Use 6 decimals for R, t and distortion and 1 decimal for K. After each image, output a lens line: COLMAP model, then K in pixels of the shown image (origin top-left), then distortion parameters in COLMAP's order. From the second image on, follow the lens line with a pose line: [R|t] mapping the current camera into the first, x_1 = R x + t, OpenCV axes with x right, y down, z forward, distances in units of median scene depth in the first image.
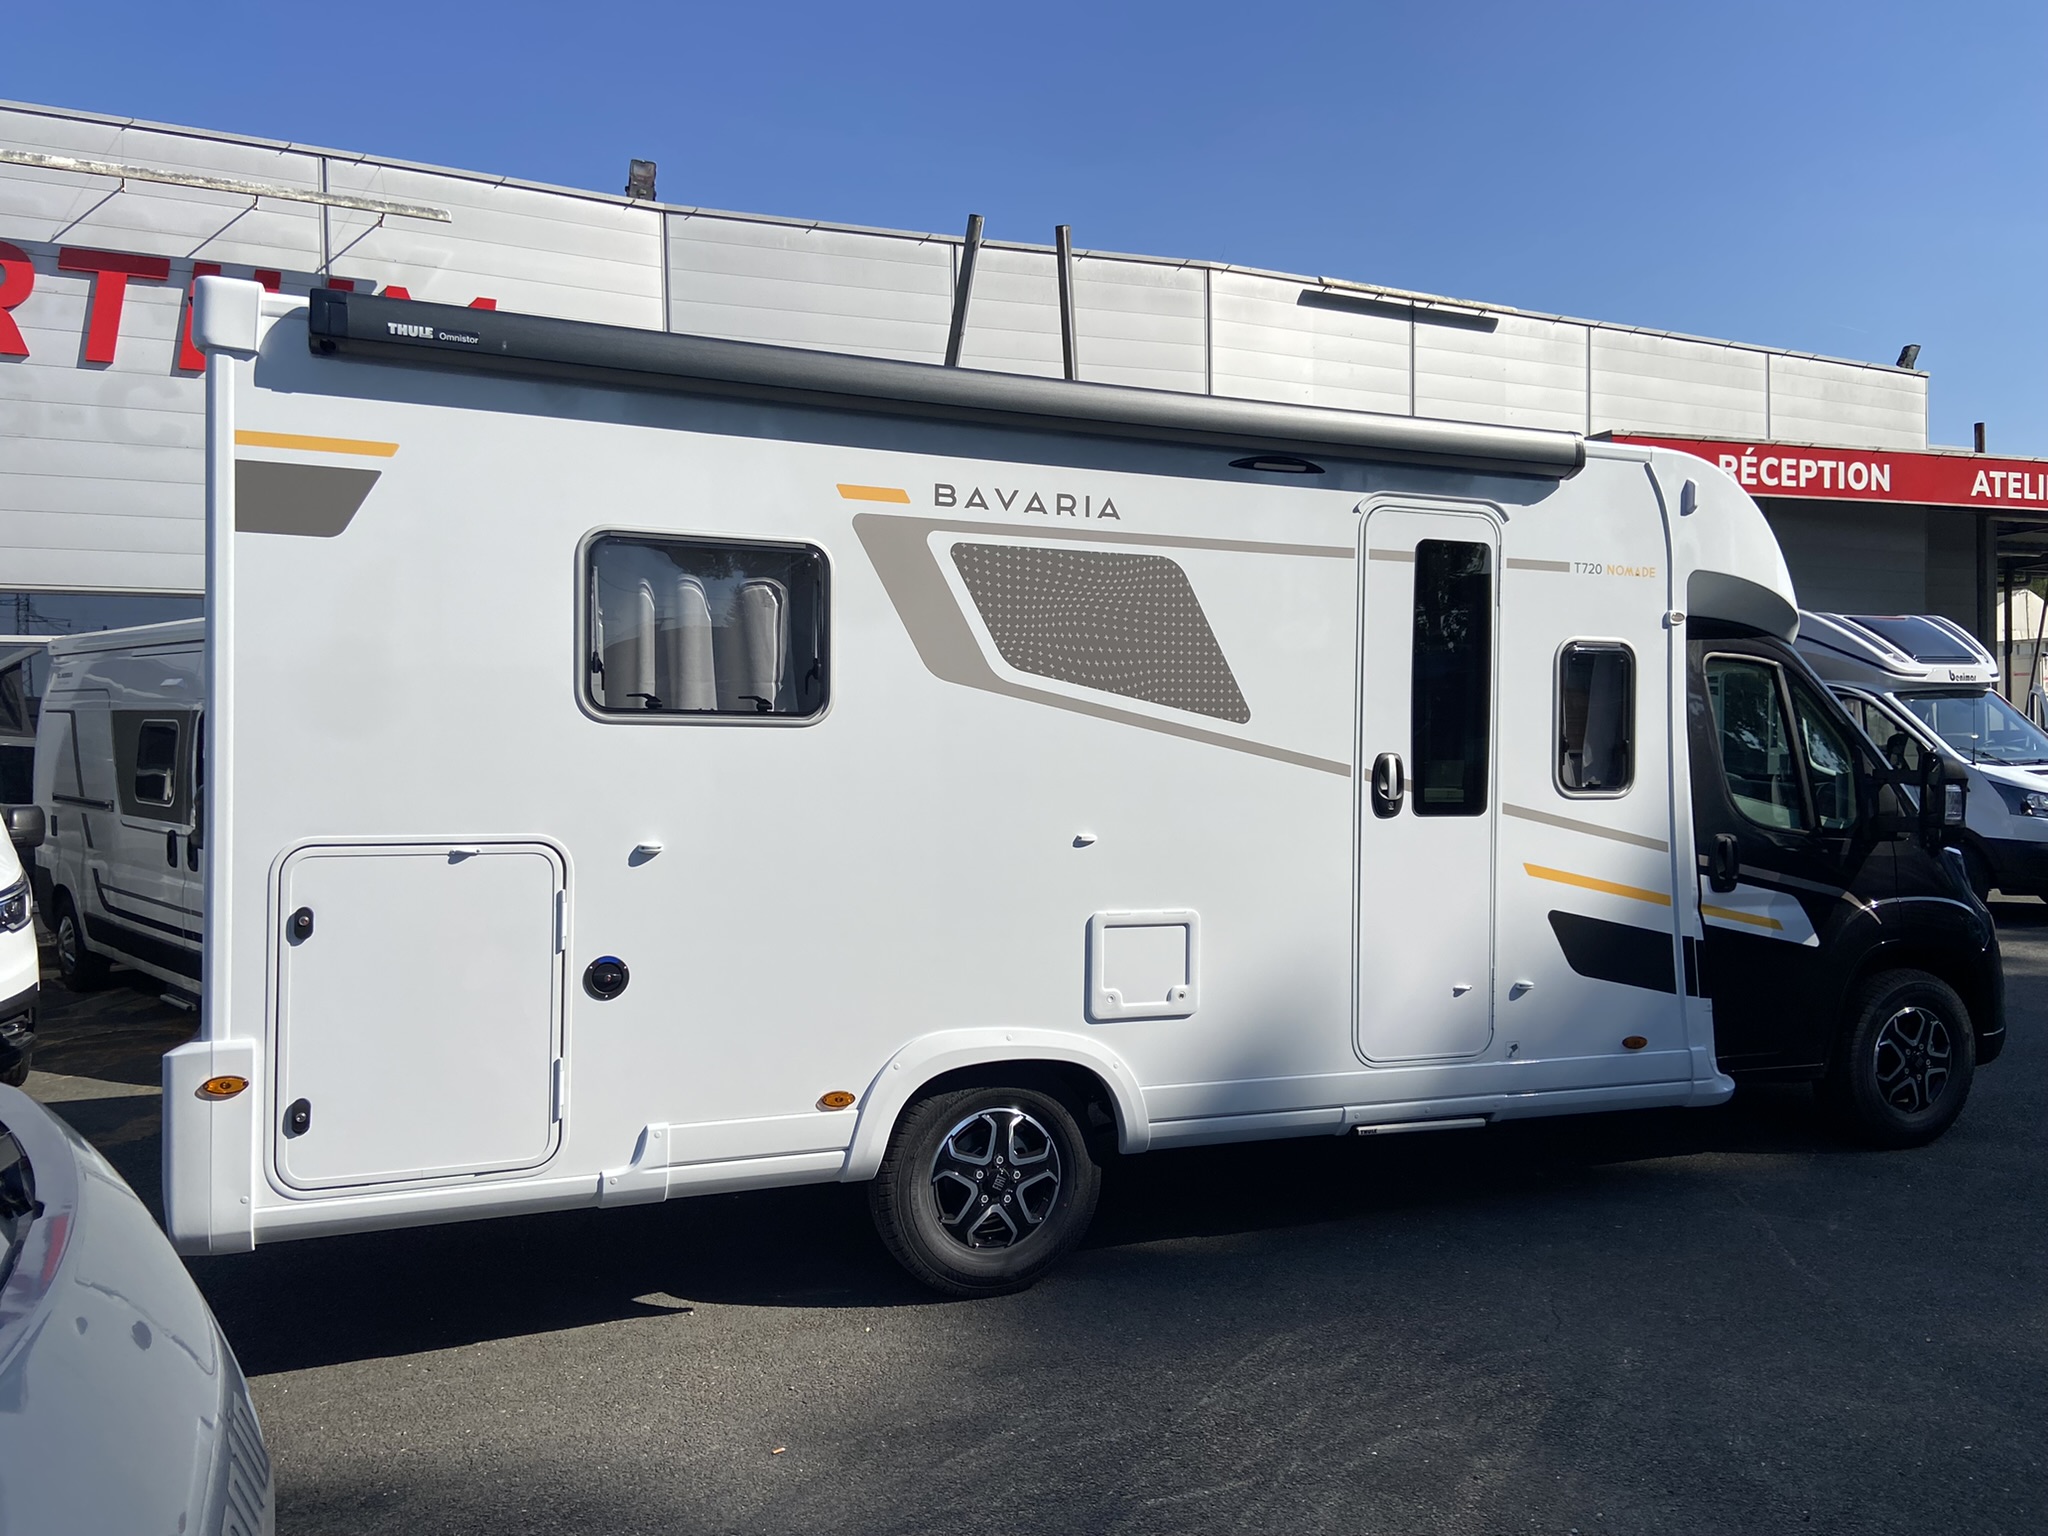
lens RADIAL K [[1528.9, 0, 989.4], [0, 1528.9, 767.1], [0, 0, 1]] dist [0.055962, -0.051802]
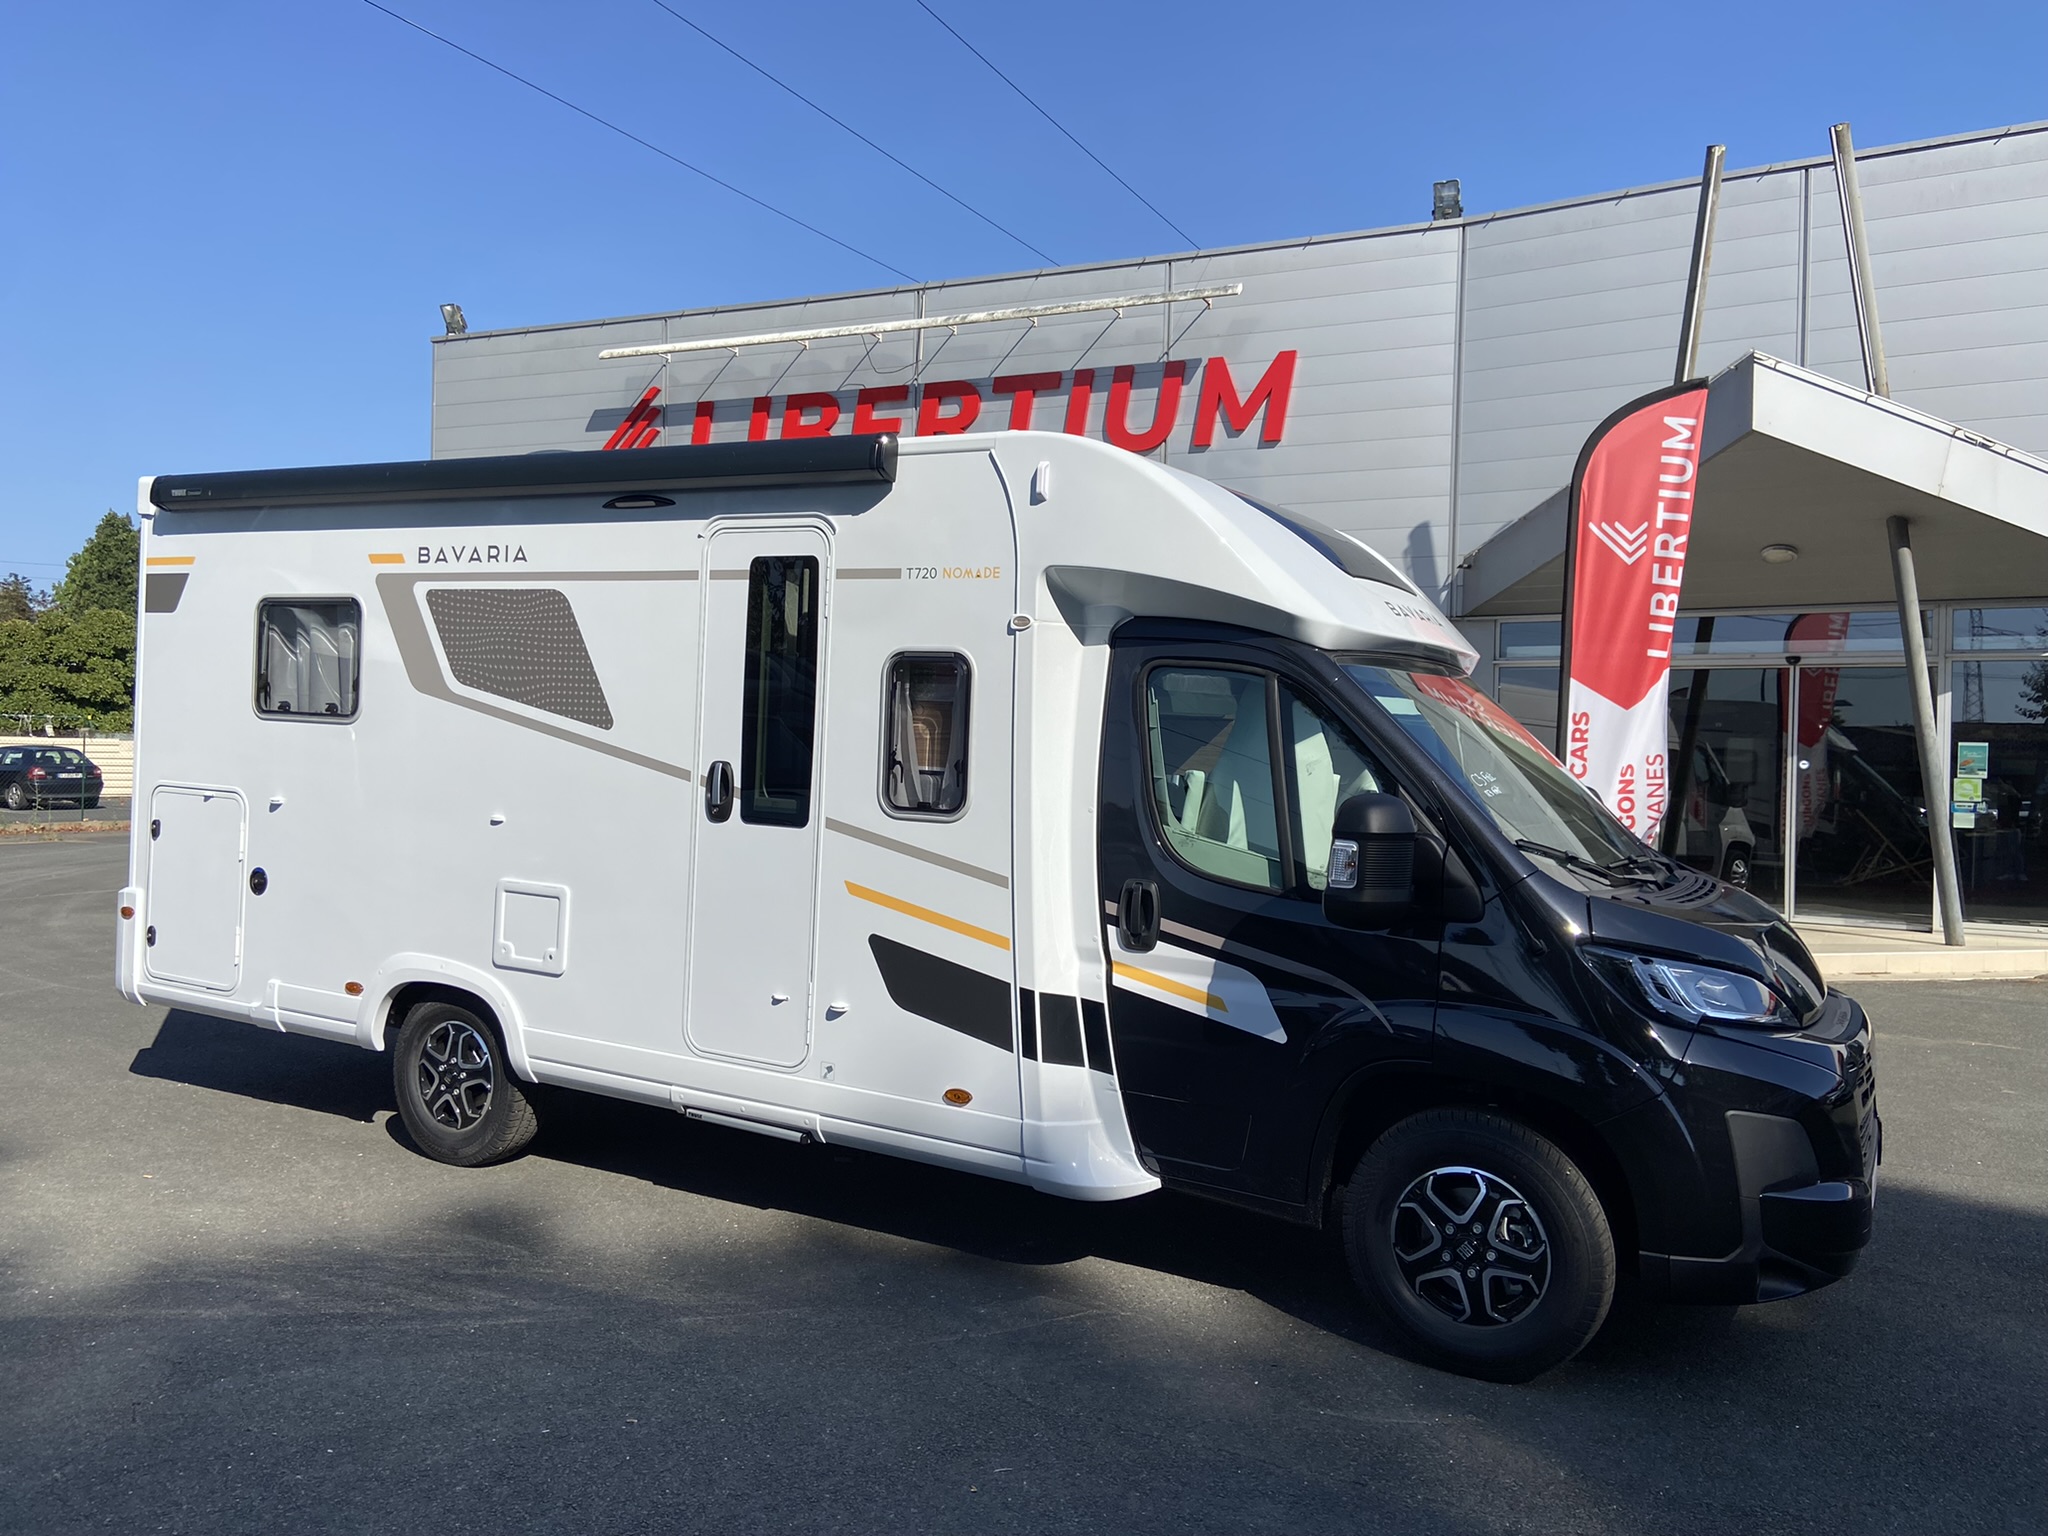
lens RADIAL K [[1553.5, 0, 1026.8], [0, 1553.5, 756.2], [0, 0, 1]] dist [0.032532, -0.032230]
pose [[0.637428, 0.028551, -0.769981, 1.221403], [-0.048975, 0.998794, -0.003509, -0.019186], [0.768952, 0.039947, 0.638057, 0.478438]]
